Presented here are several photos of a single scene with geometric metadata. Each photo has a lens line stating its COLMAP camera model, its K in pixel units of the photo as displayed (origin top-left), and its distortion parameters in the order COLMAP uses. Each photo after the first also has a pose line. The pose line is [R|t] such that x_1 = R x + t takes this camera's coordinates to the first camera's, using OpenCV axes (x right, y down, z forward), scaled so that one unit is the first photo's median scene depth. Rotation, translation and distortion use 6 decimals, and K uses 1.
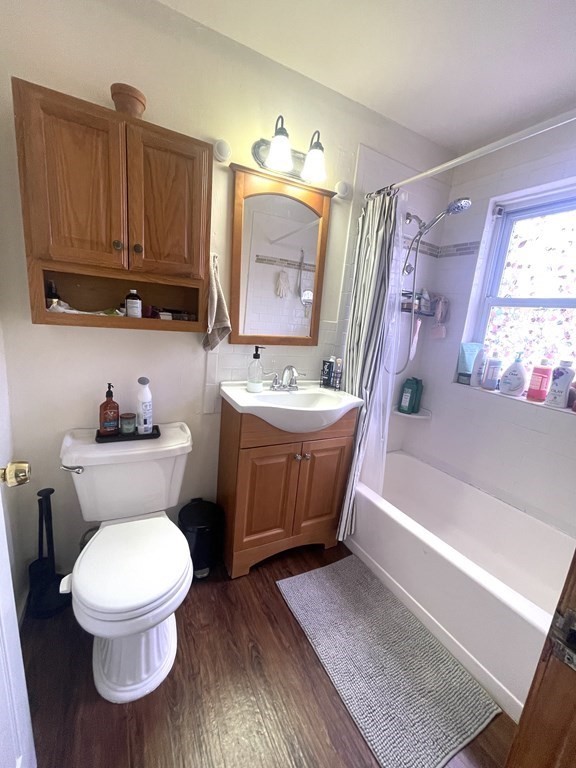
lens RADIAL K [[308.9, 0, 291.0], [0, 308.9, 382.8], [0, 0, 1]] dist [-0.002378, -0.000969]
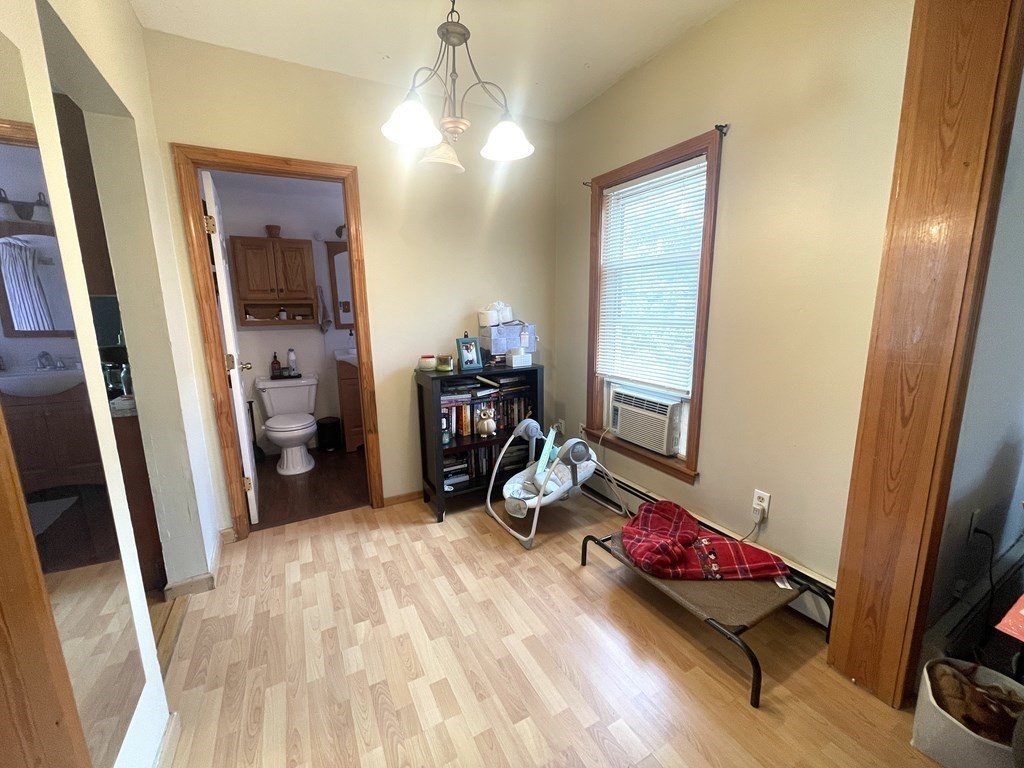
lens RADIAL K [[411.9, 0, 509.6], [0, 411.9, 382.8], [0, 0, 1]] dist [-0.002378, -0.000969]
pose [[0.994450, -0.100839, -0.029999, 1.066434], [0.099671, 0.994288, -0.038168, 0.475018], [0.033676, 0.034966, 0.998821, -1.742657]]
